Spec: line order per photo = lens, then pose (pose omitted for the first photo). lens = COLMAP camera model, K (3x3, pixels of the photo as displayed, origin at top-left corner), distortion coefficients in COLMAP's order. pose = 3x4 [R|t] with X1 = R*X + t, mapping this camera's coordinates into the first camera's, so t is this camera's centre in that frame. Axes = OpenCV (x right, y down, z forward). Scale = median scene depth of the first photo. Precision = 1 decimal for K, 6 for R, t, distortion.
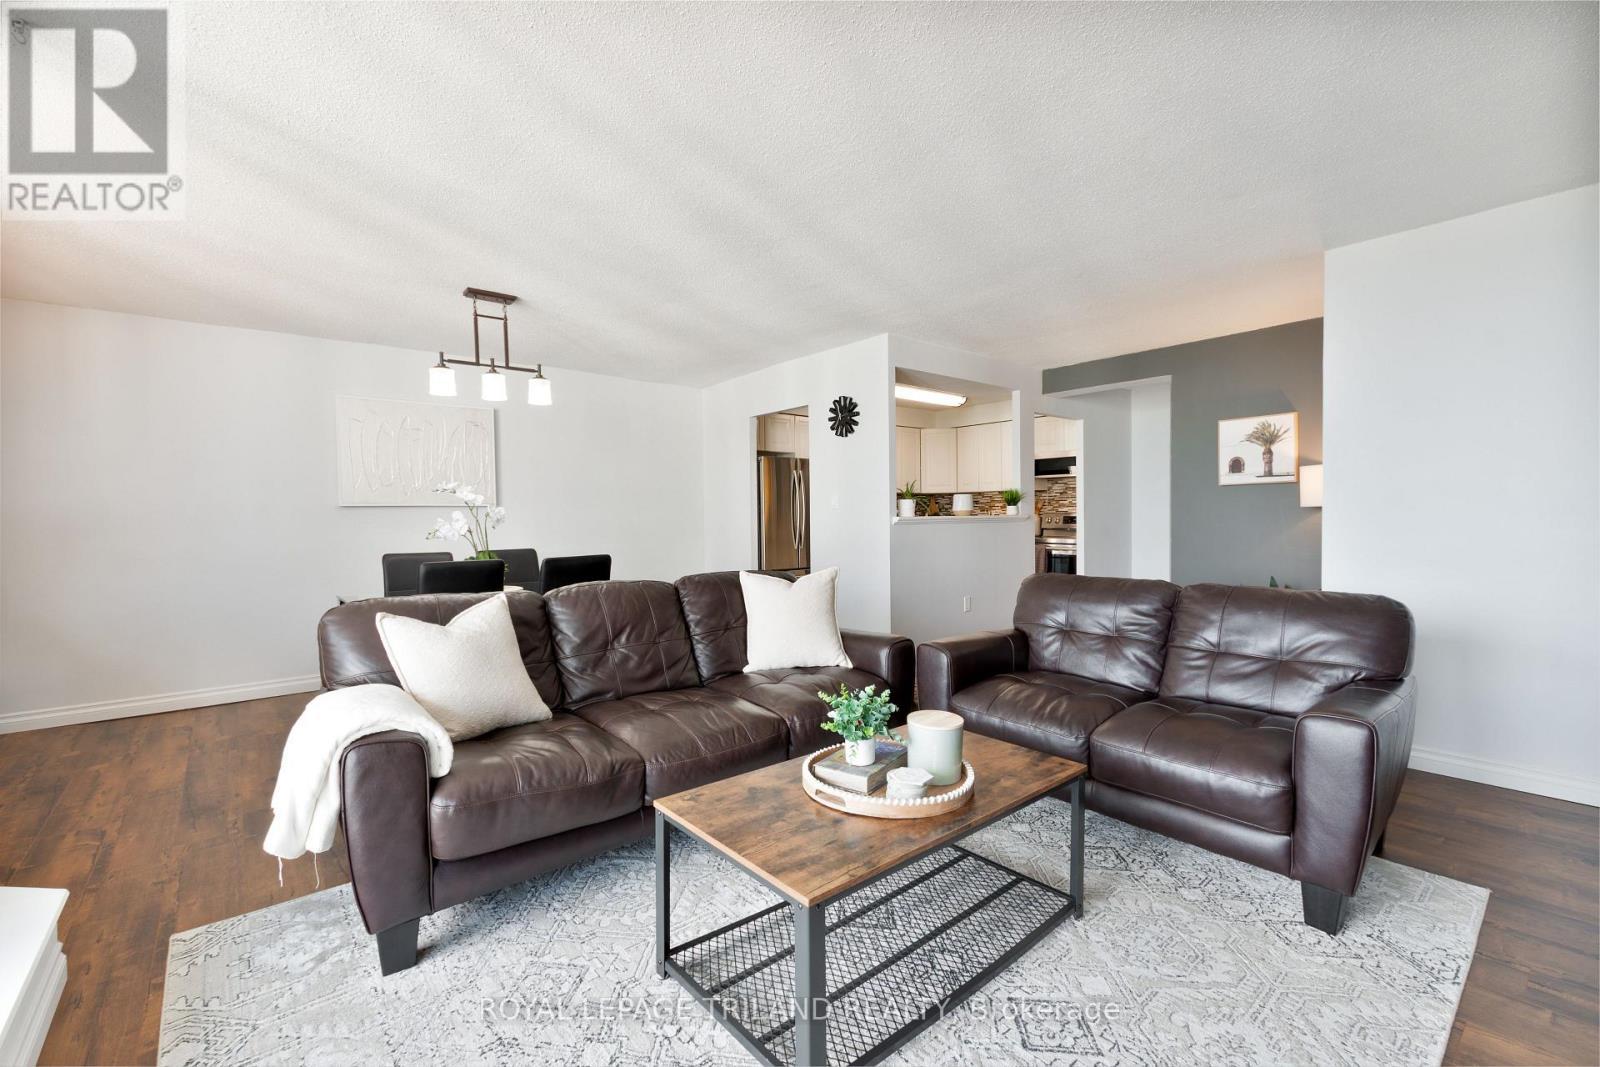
lens RADIAL K [[701.3, 0, 799.4], [0, 701.3, 525.7], [0, 0, 1]] dist [0.003675, -0.001852]
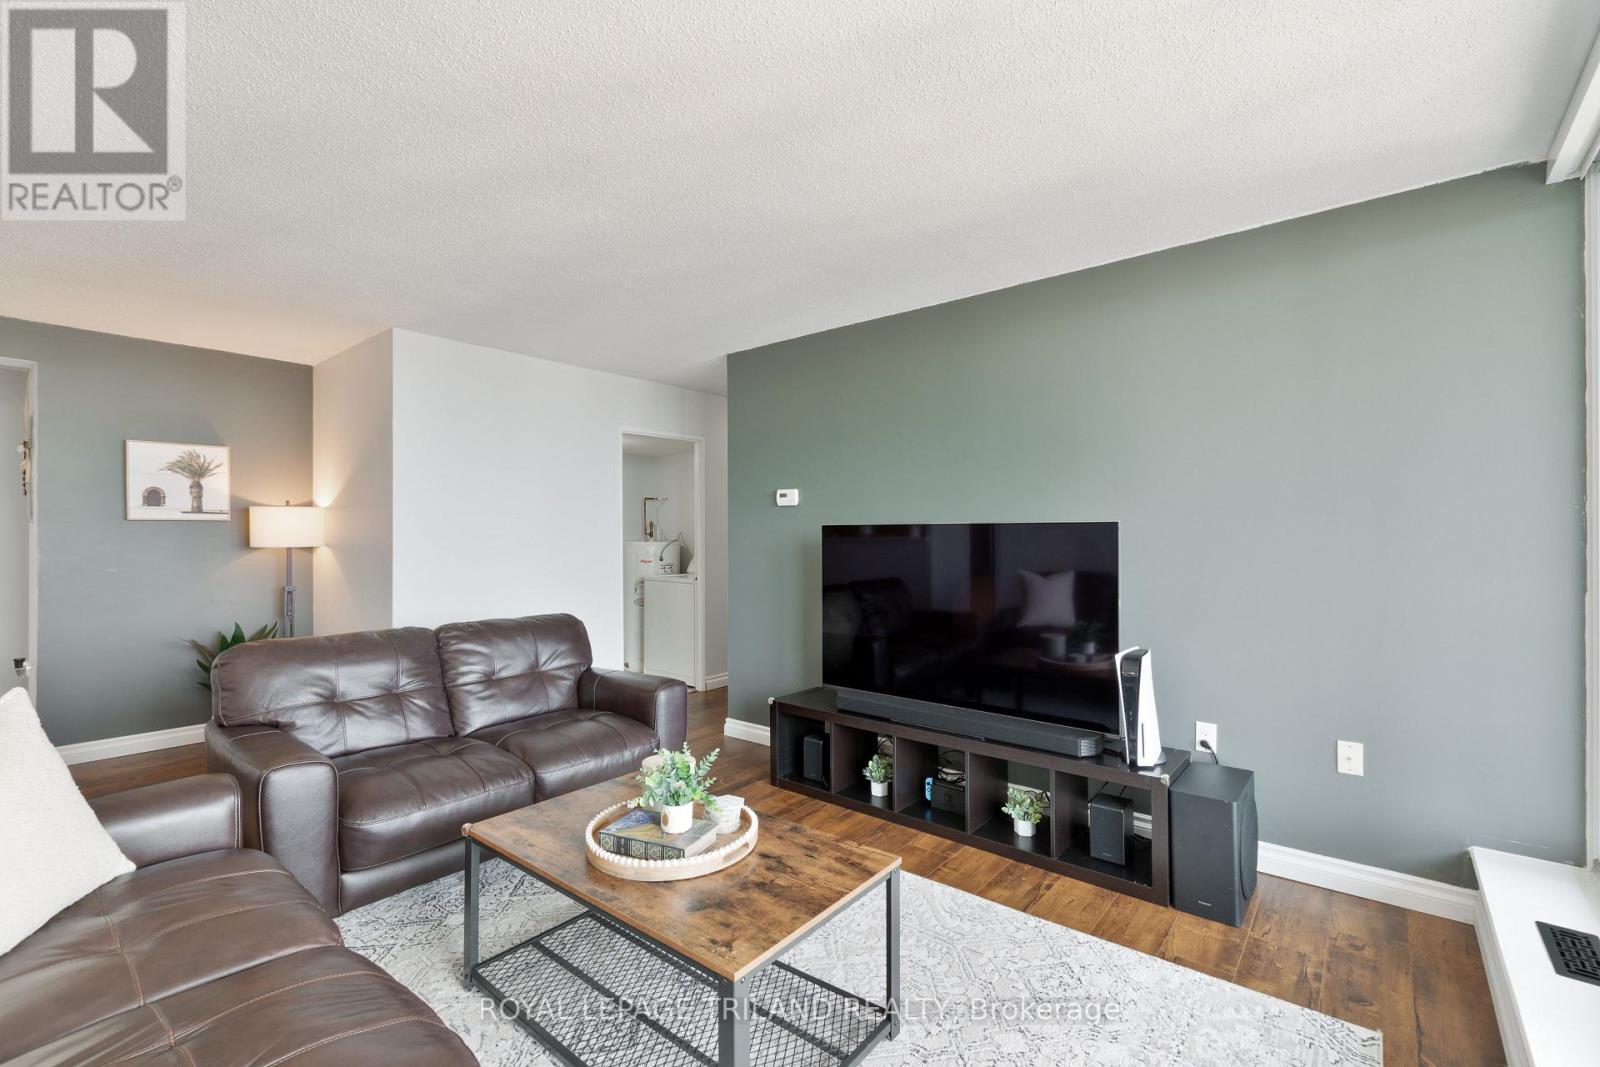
lens RADIAL K [[701.3, 0, 809.0], [0, 701.3, 529.0], [0, 0, 1]] dist [0.003675, -0.001852]
pose [[-0.211784, 0.020236, 0.977107, -0.383910], [0.014029, 0.999746, -0.017665, -0.023182], [-0.977216, 0.009966, -0.212014, 0.435330]]
